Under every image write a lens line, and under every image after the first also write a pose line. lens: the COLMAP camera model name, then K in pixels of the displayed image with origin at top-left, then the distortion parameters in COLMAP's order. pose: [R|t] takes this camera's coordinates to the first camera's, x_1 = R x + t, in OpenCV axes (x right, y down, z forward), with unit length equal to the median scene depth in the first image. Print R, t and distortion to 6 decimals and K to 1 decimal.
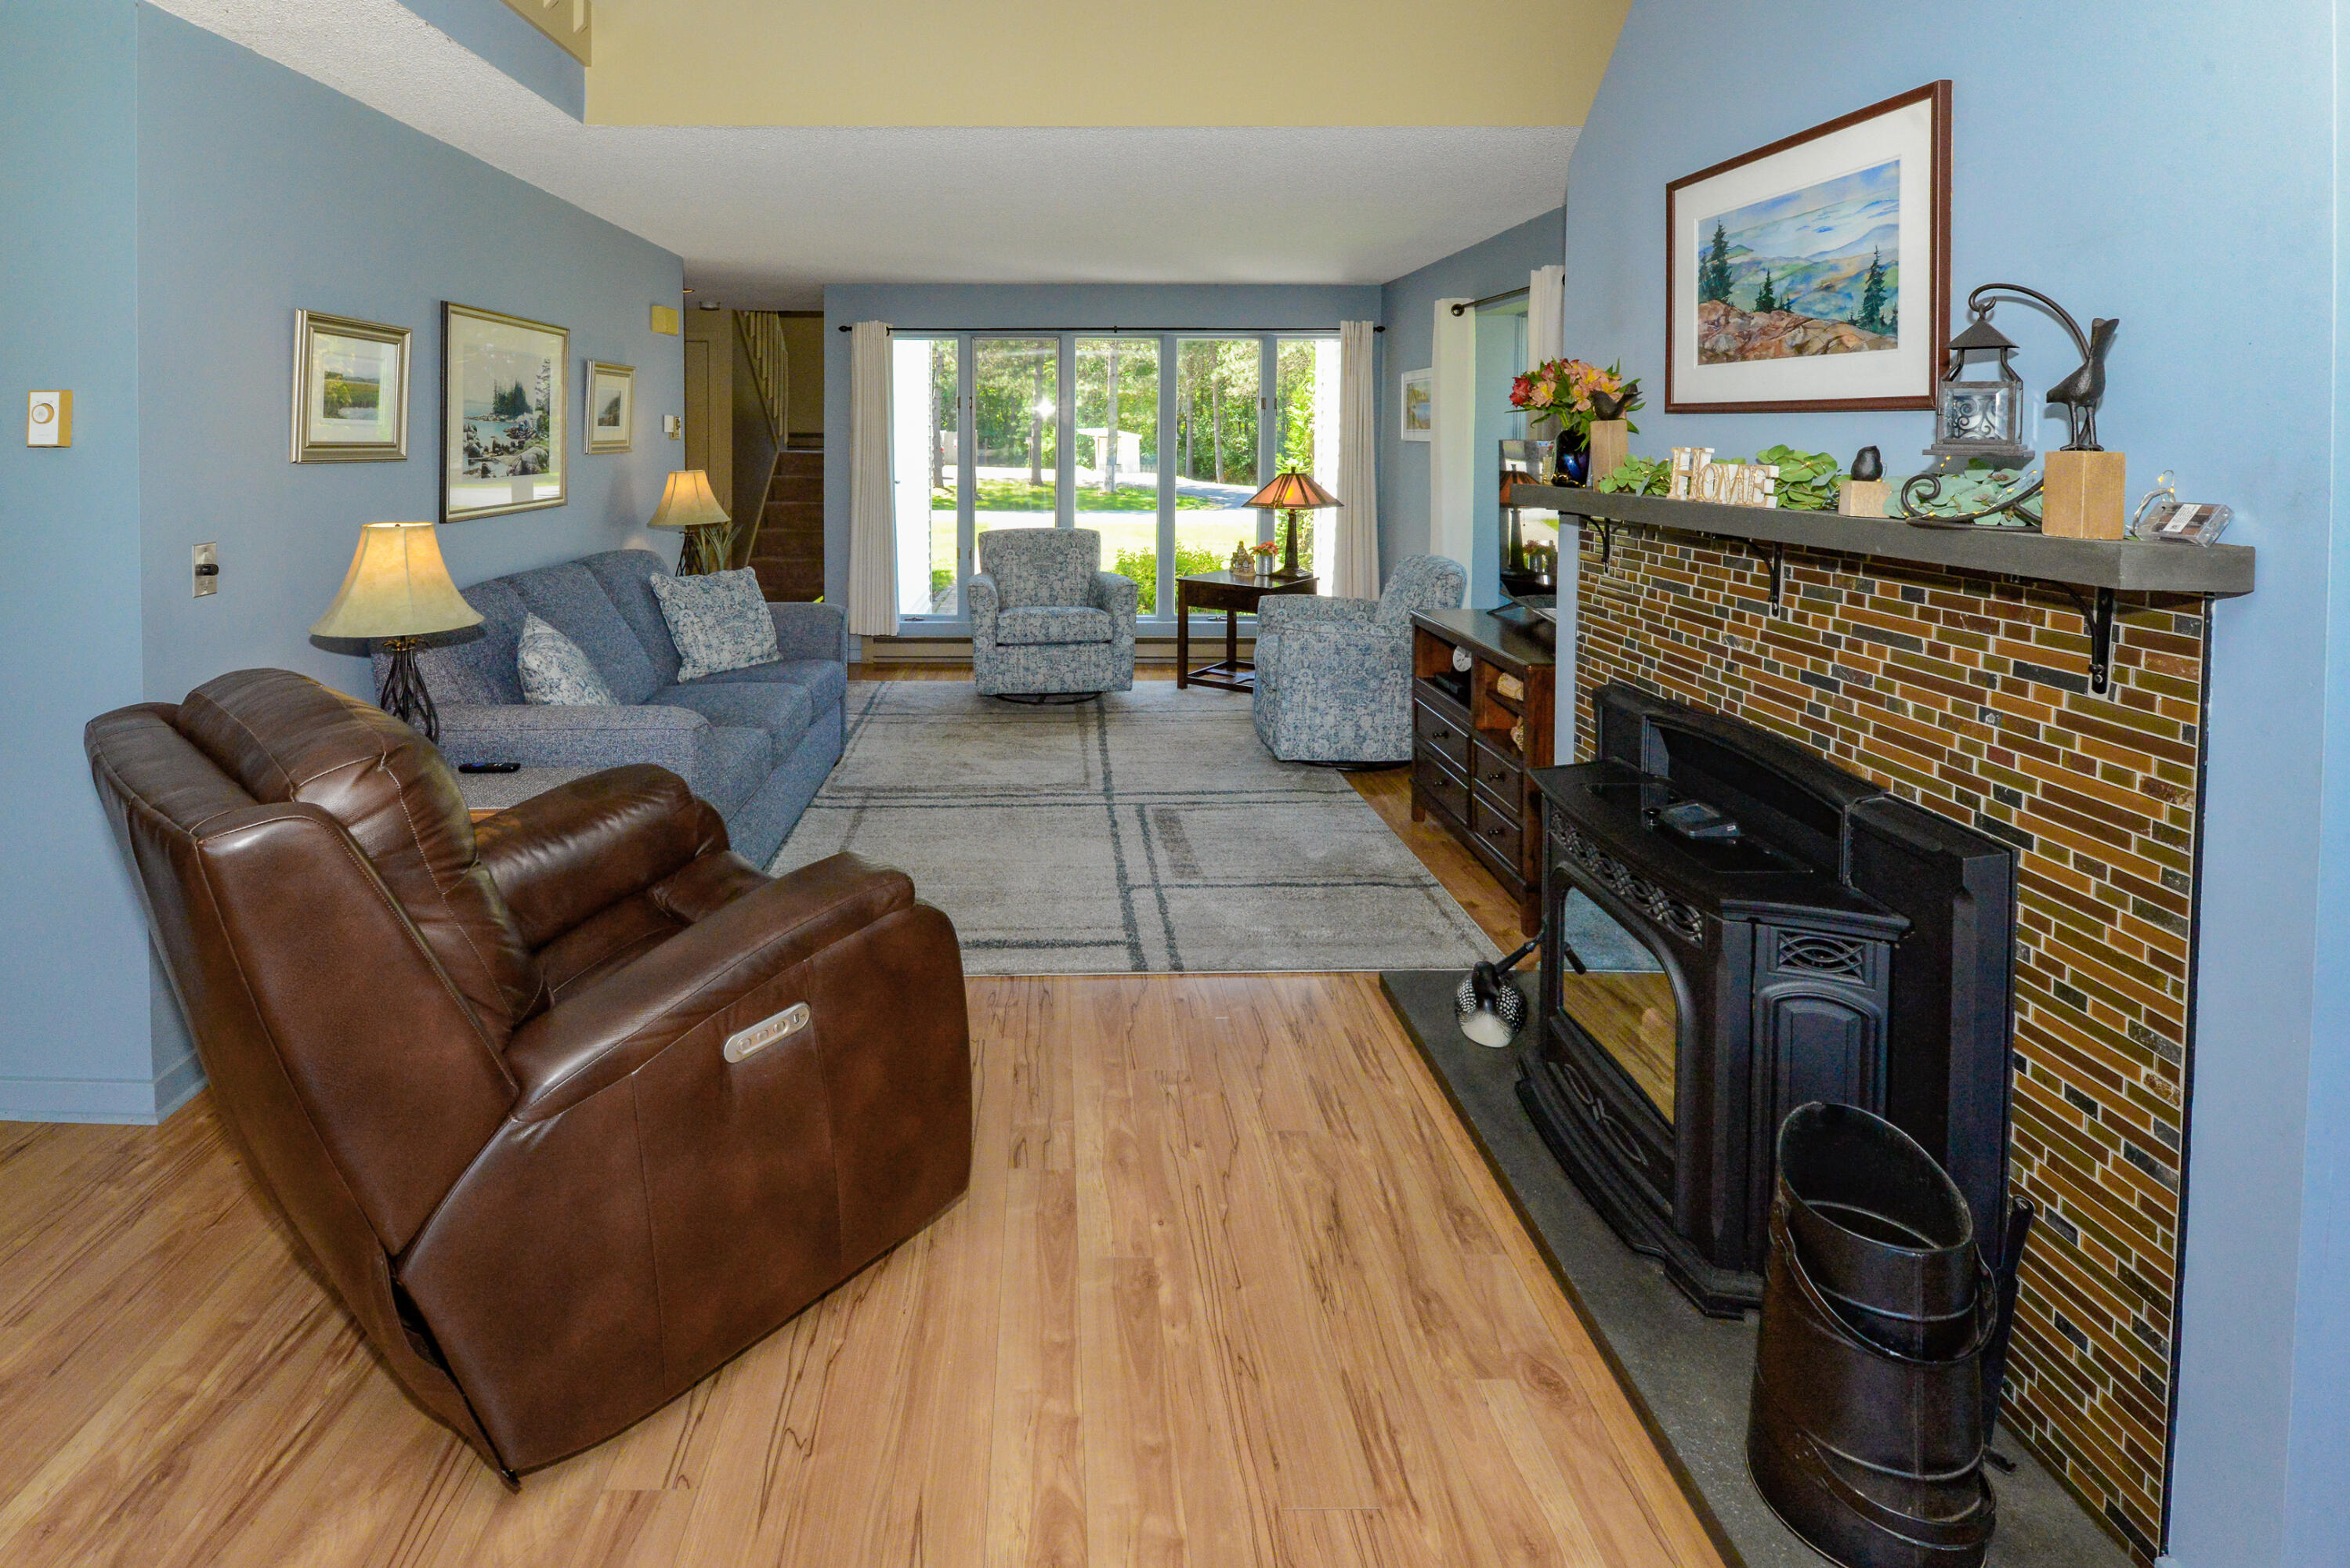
lens RADIAL K [[1132.4, 0, 1053.6], [0, 1132.4, 480.0], [0, 0, 1]] dist [-0.002358, -0.004103]
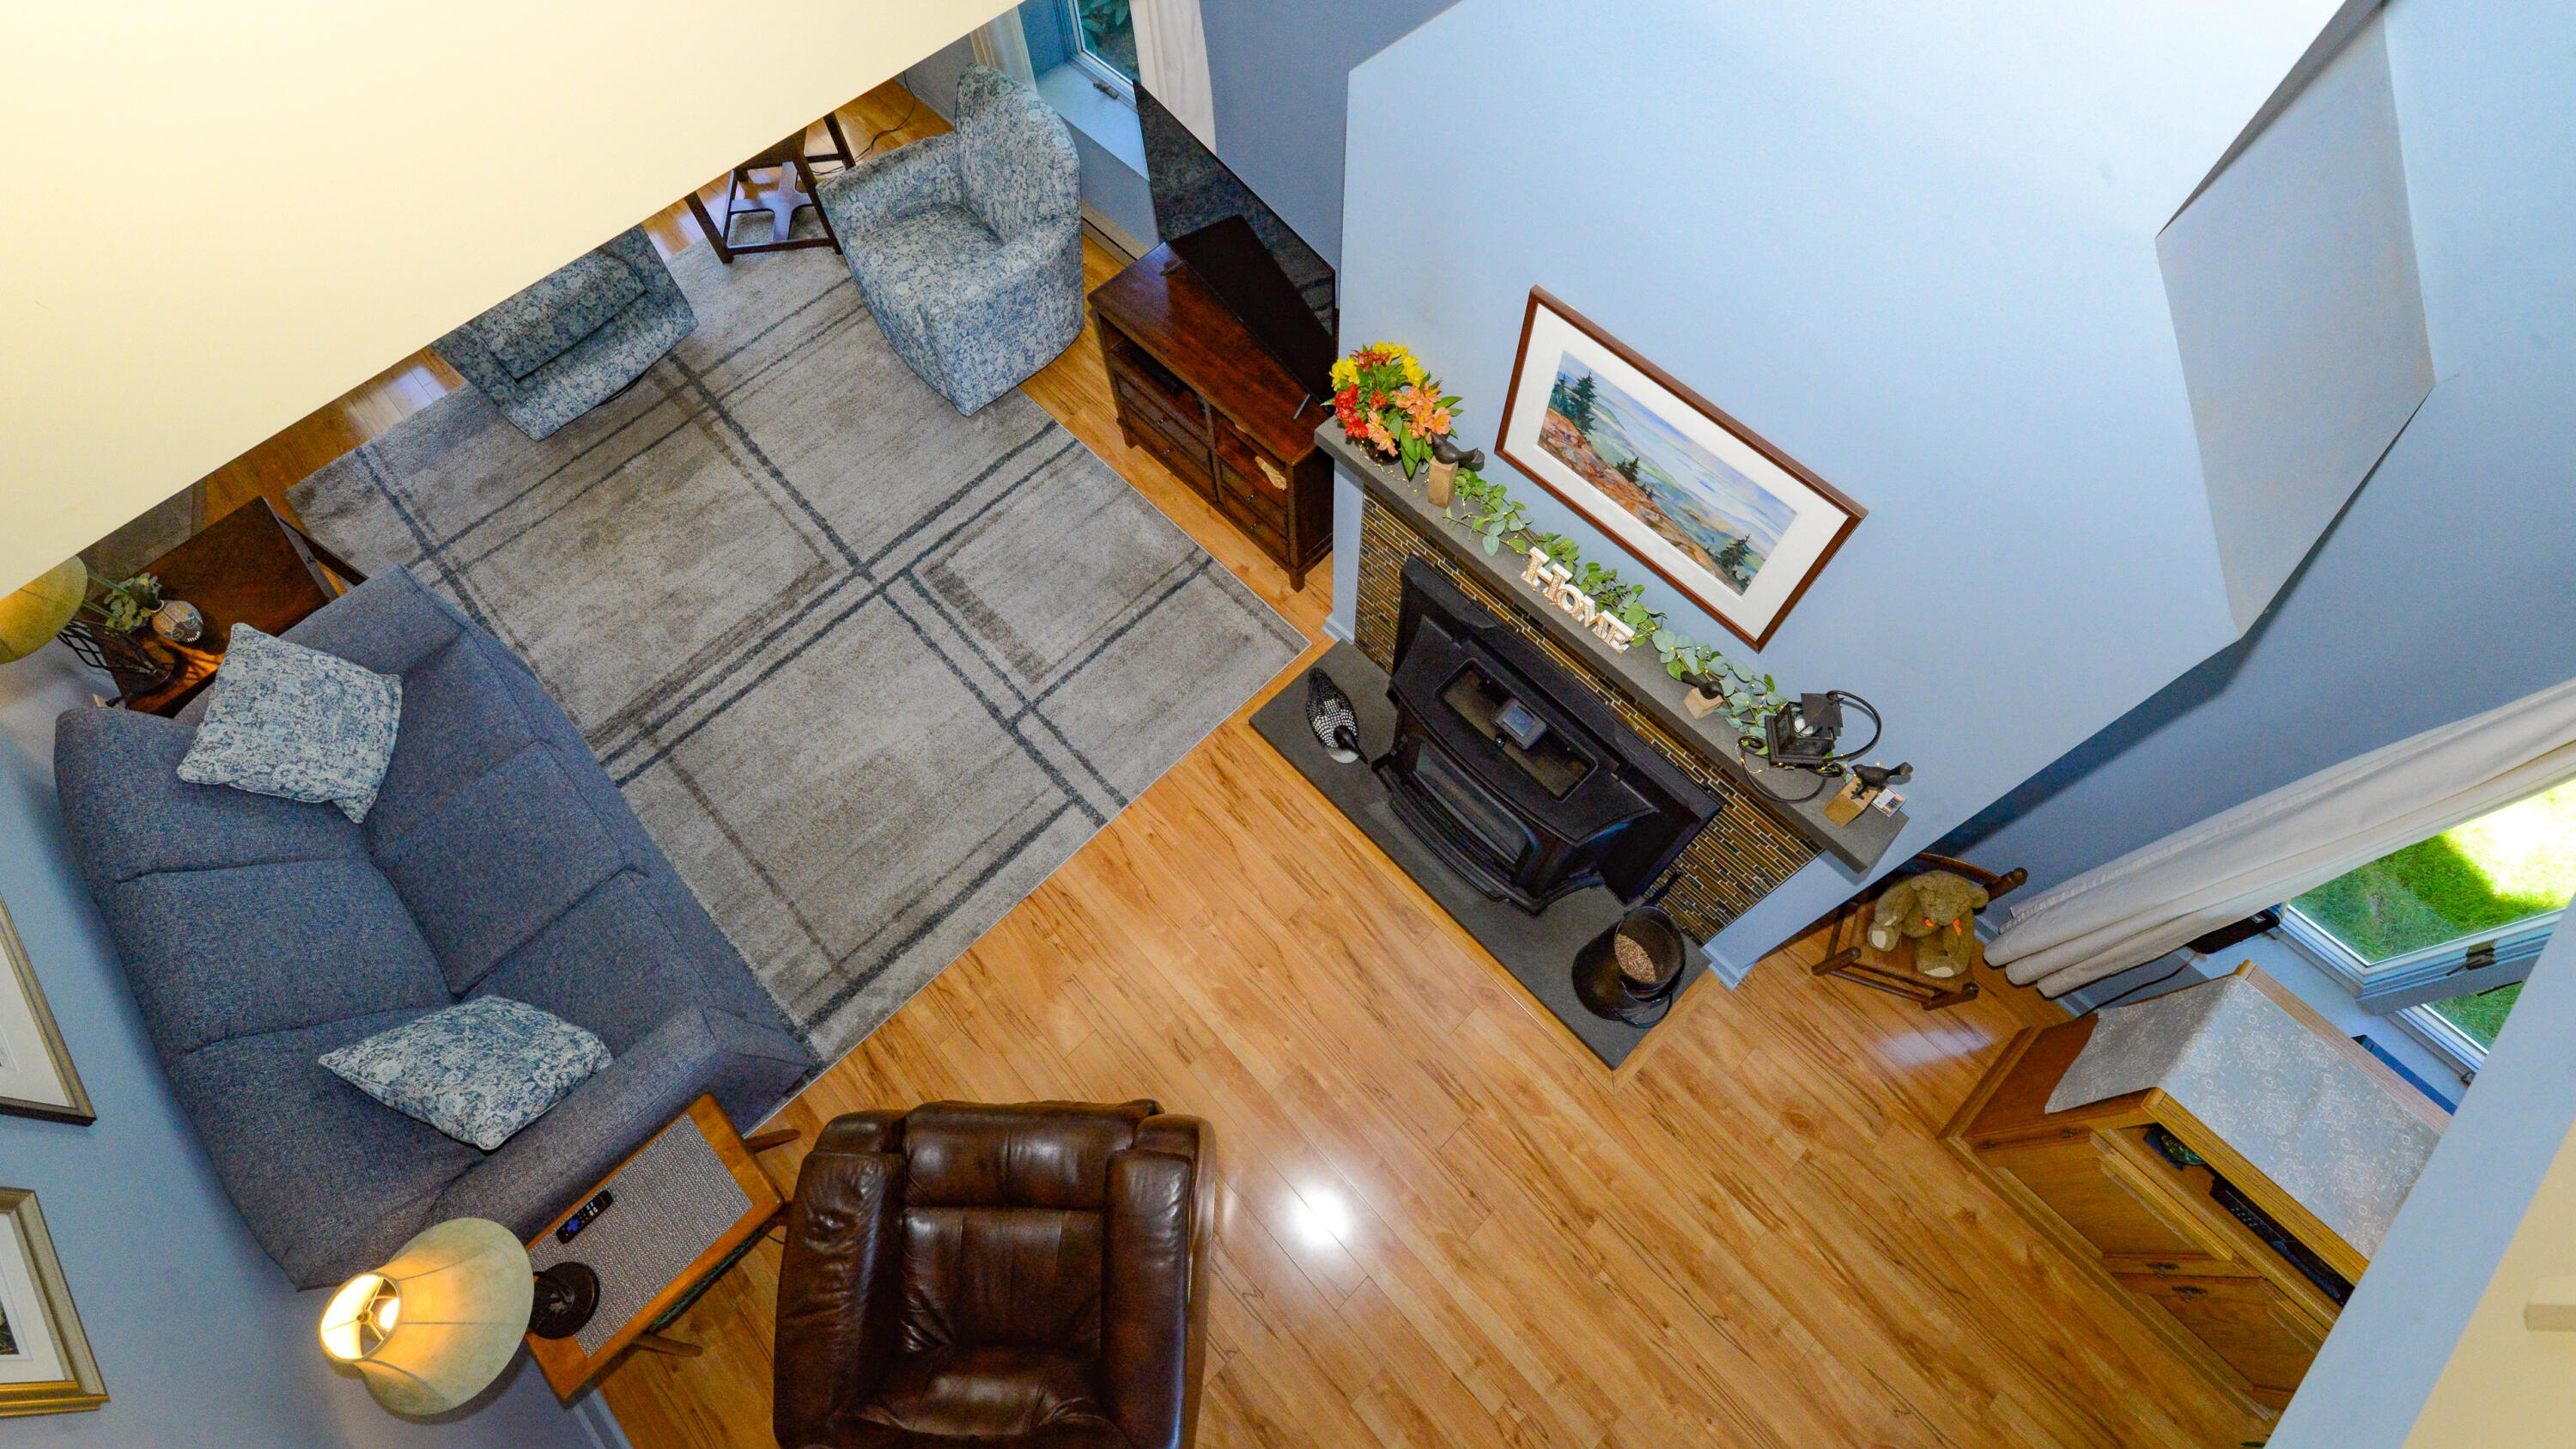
lens RADIAL K [[1104.5, 0, 1290.0], [0, 1104.5, 731.8], [0, 0, 1]] dist [-0.004174, -0.006352]
pose [[0.727593, -0.631537, 0.267897, -0.049250], [0.050506, 0.438770, 0.897179, -0.939423], [-0.684147, -0.639251, 0.351142, 0.631249]]
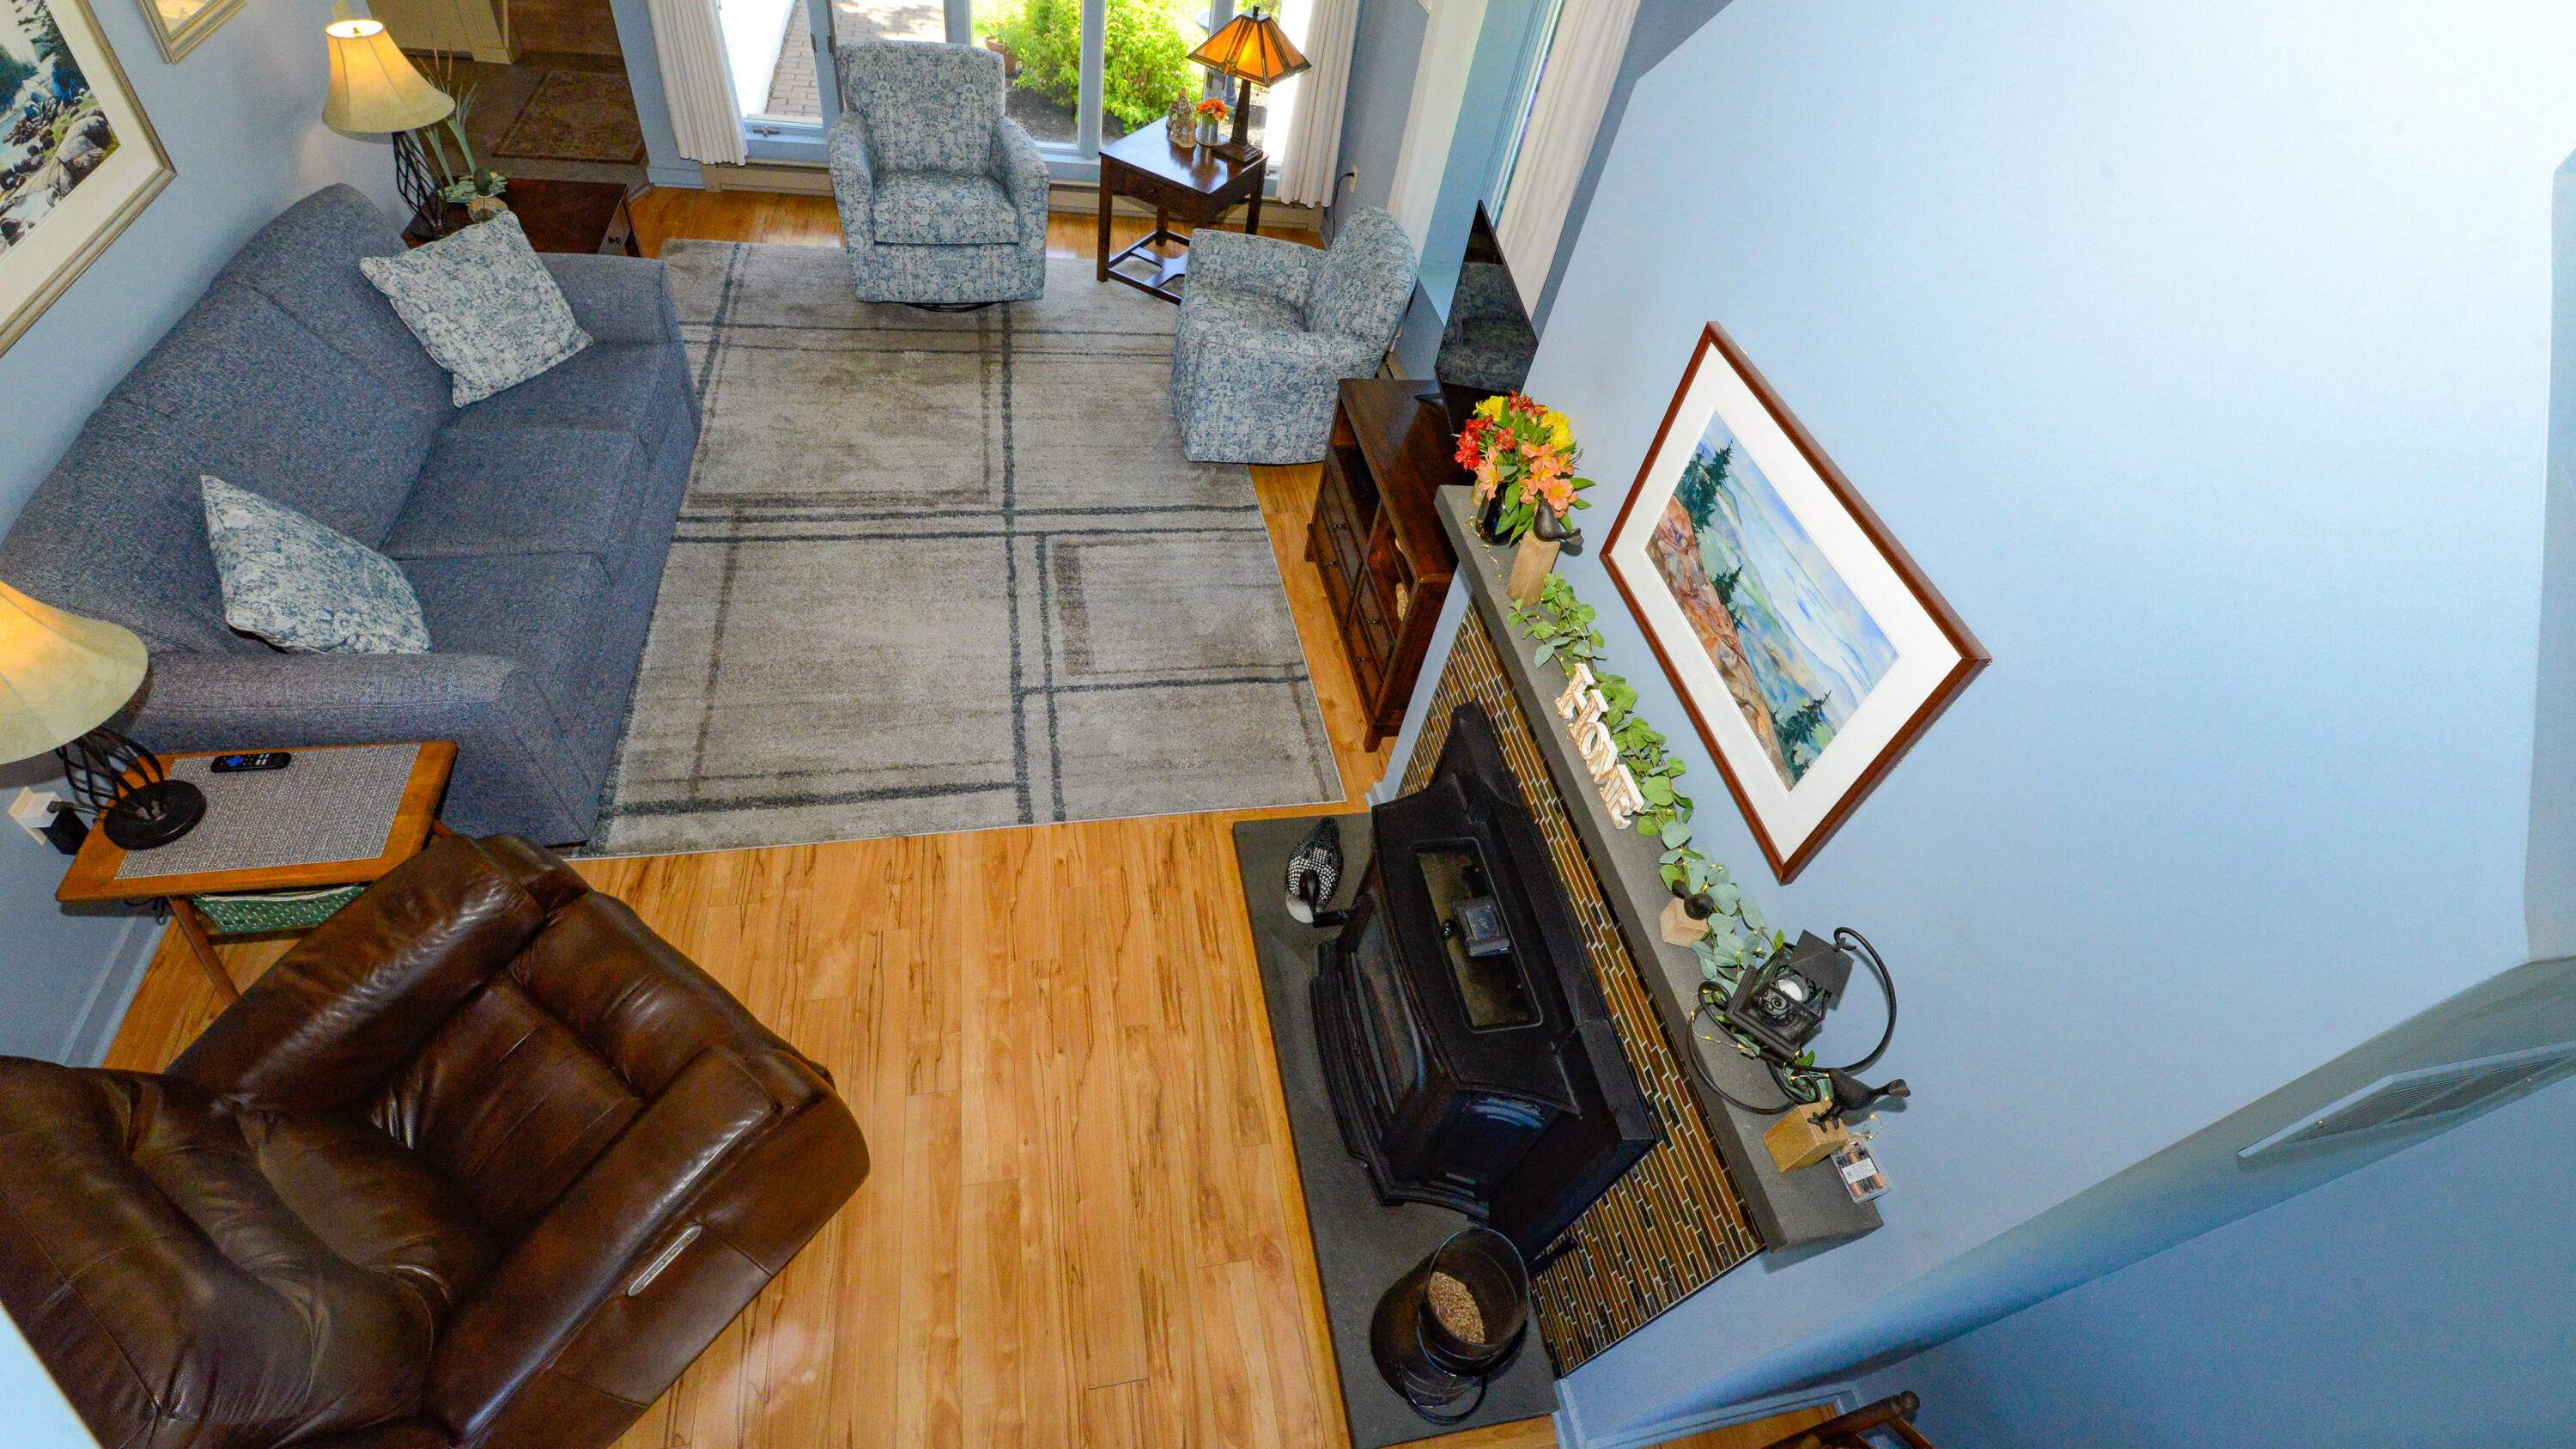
lens RADIAL K [[1104.5, 0, 1278.7], [0, 1104.5, 733.8], [0, 0, 1]] dist [-0.004174, -0.006352]
pose [[0.973289, -0.040816, 0.225928, 0.099436], [-0.139597, 0.676048, 0.723514, -0.588048], [-0.182269, -0.735727, 0.652292, 0.400086]]
